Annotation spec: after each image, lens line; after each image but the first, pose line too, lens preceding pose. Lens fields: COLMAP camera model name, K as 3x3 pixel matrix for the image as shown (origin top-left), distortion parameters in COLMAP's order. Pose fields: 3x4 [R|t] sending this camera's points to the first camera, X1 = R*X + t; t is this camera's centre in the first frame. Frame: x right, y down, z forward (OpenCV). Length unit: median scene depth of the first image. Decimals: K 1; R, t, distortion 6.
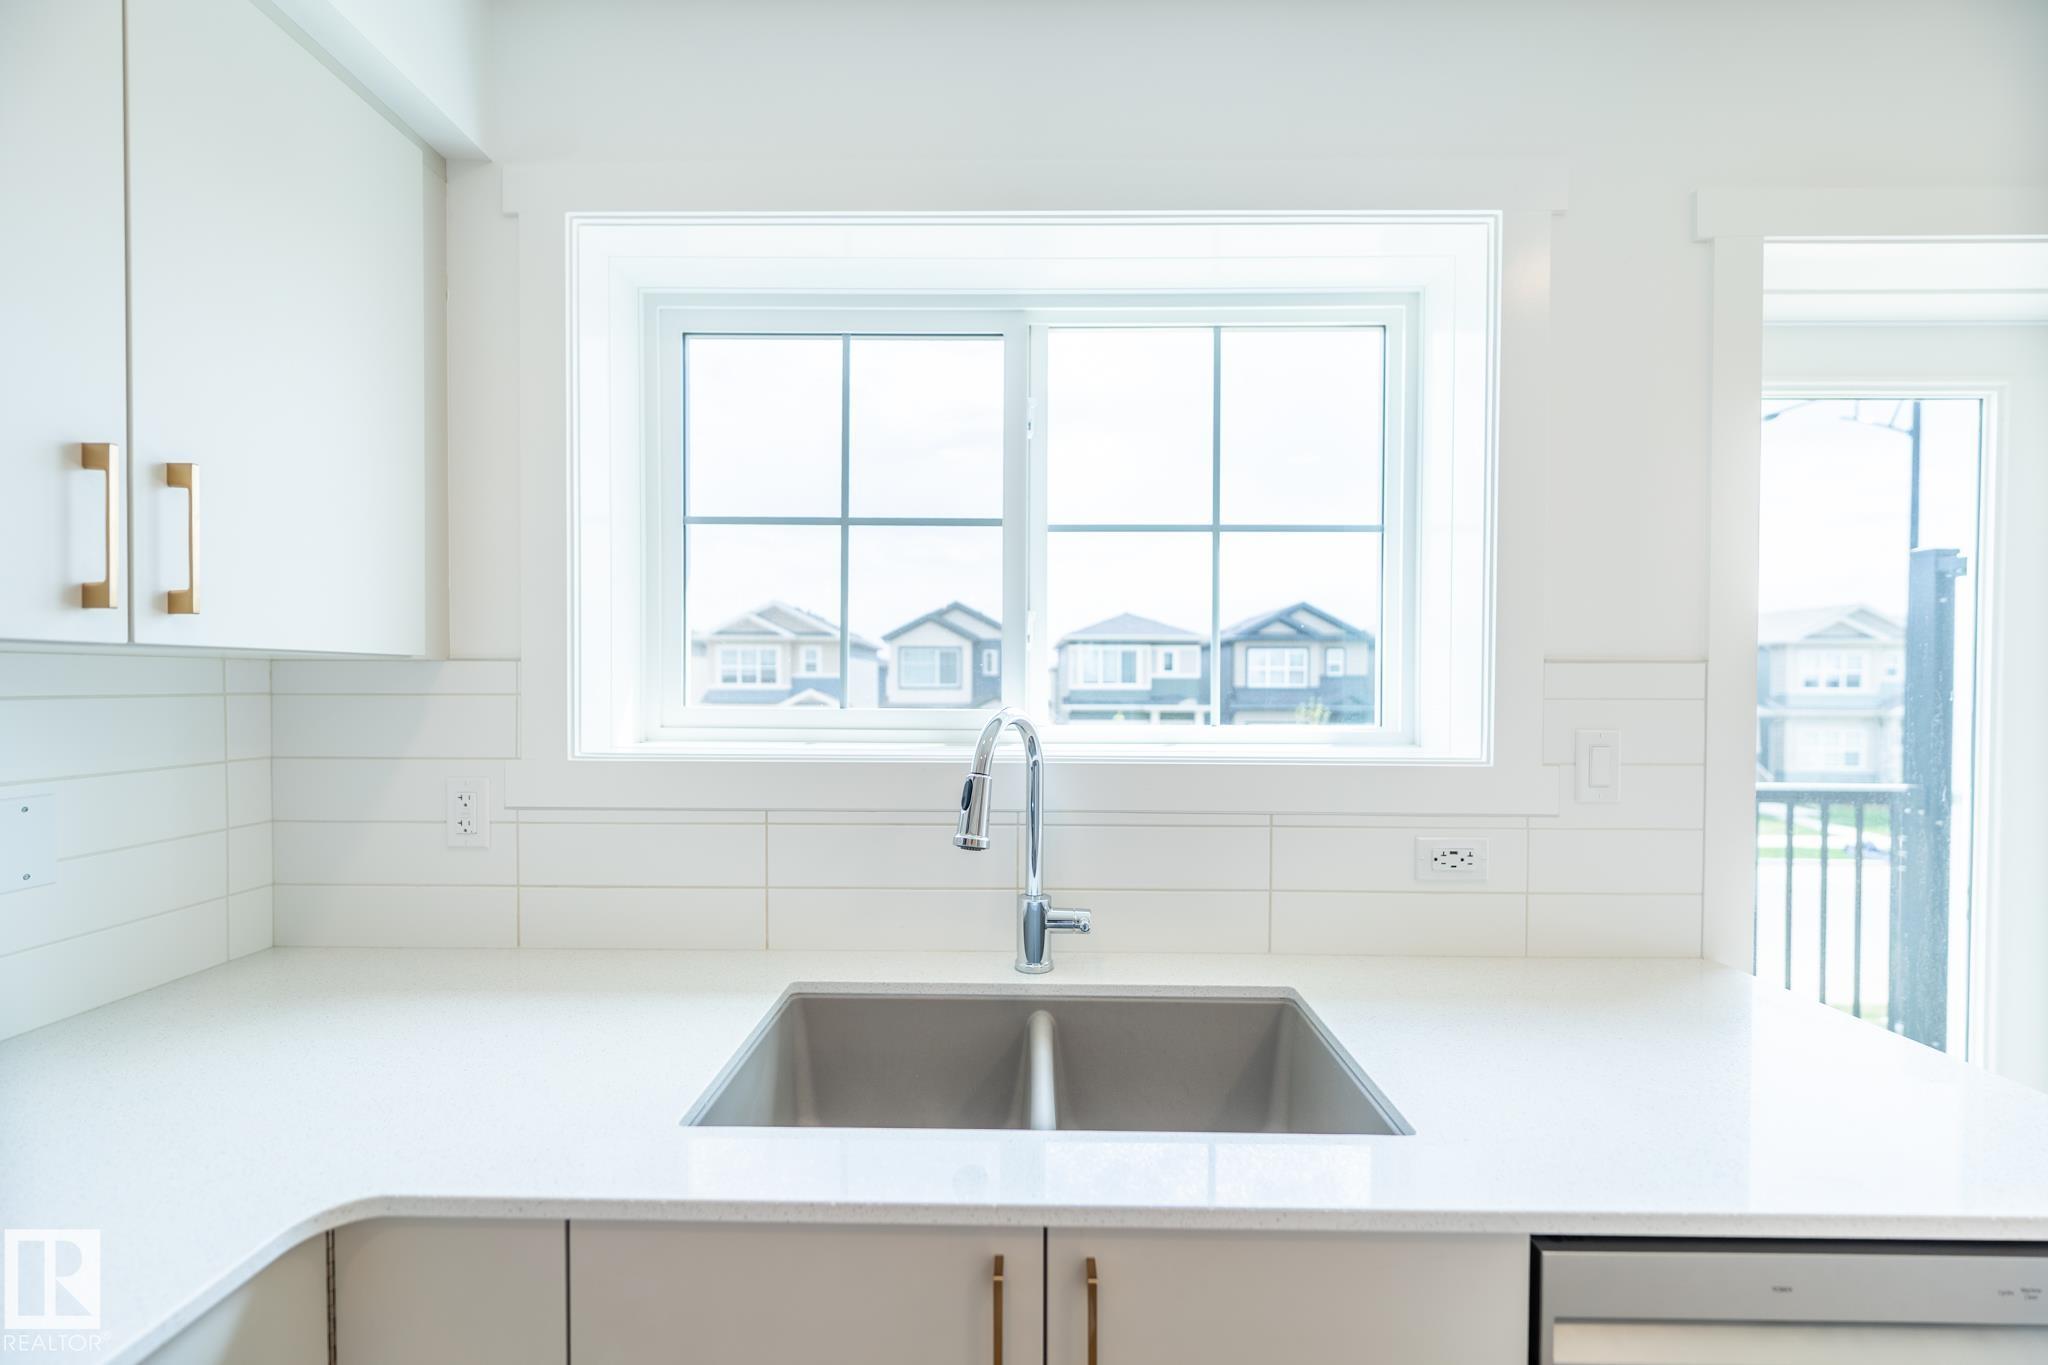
lens RADIAL K [[831.9, 0, 1024.0], [0, 831.9, 682.5], [0, 0, 1]] dist [-0.008413, 0.000228]
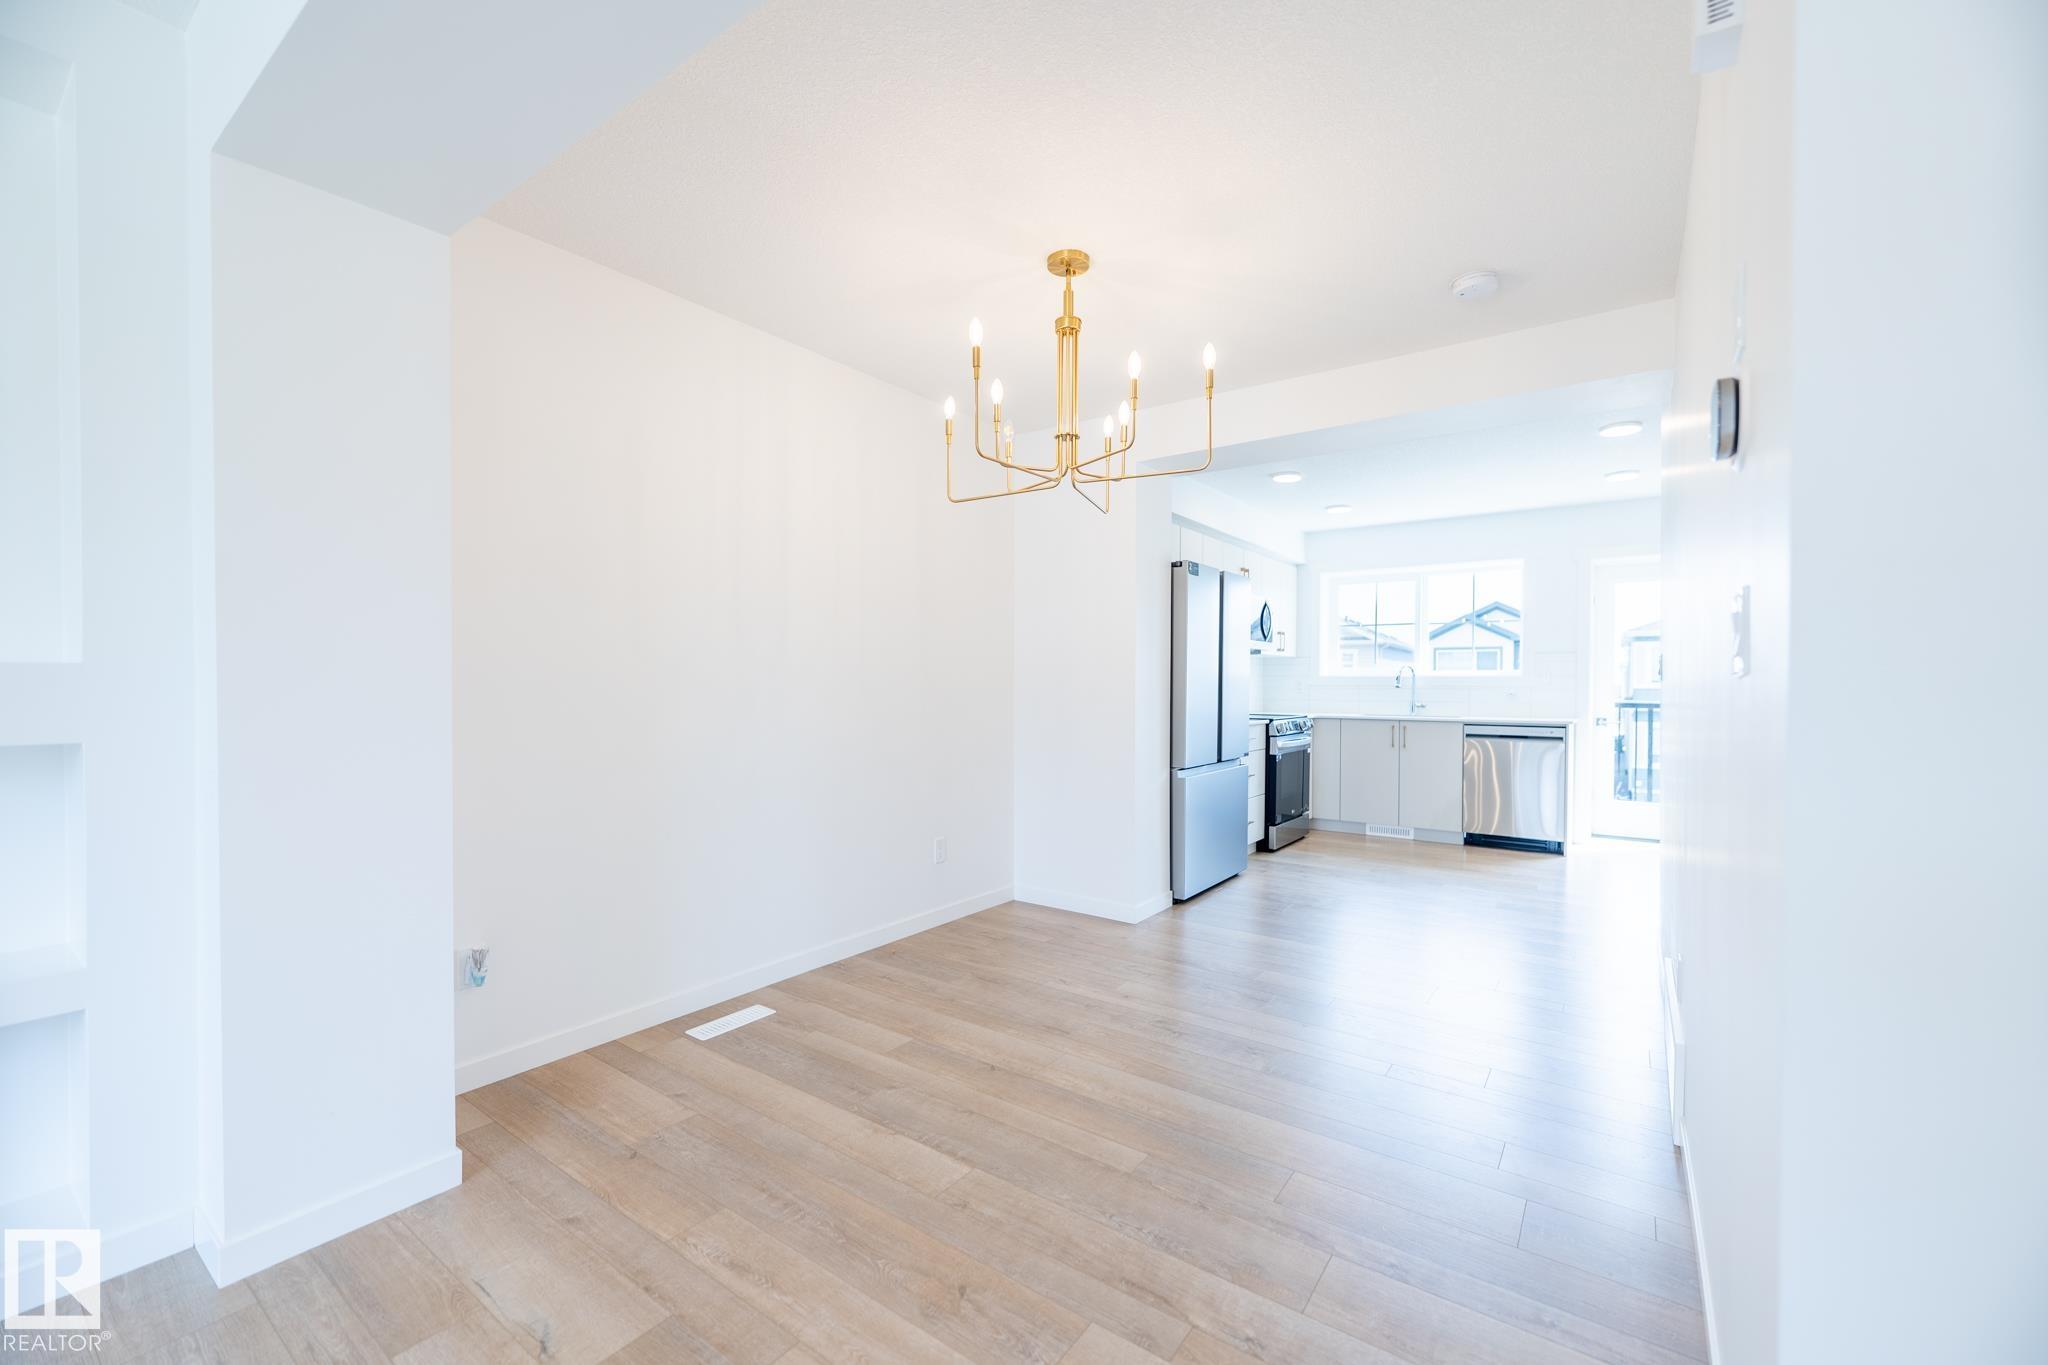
lens RADIAL K [[831.9, 0, 1024.0], [0, 831.9, 682.5], [0, 0, 1]] dist [-0.008413, 0.000228]
pose [[0.815114, 0.000191, -0.579300, 0.036675], [-0.002124, 0.999994, -0.002660, 0.005415], [0.579296, 0.003399, 0.815110, -0.164787]]
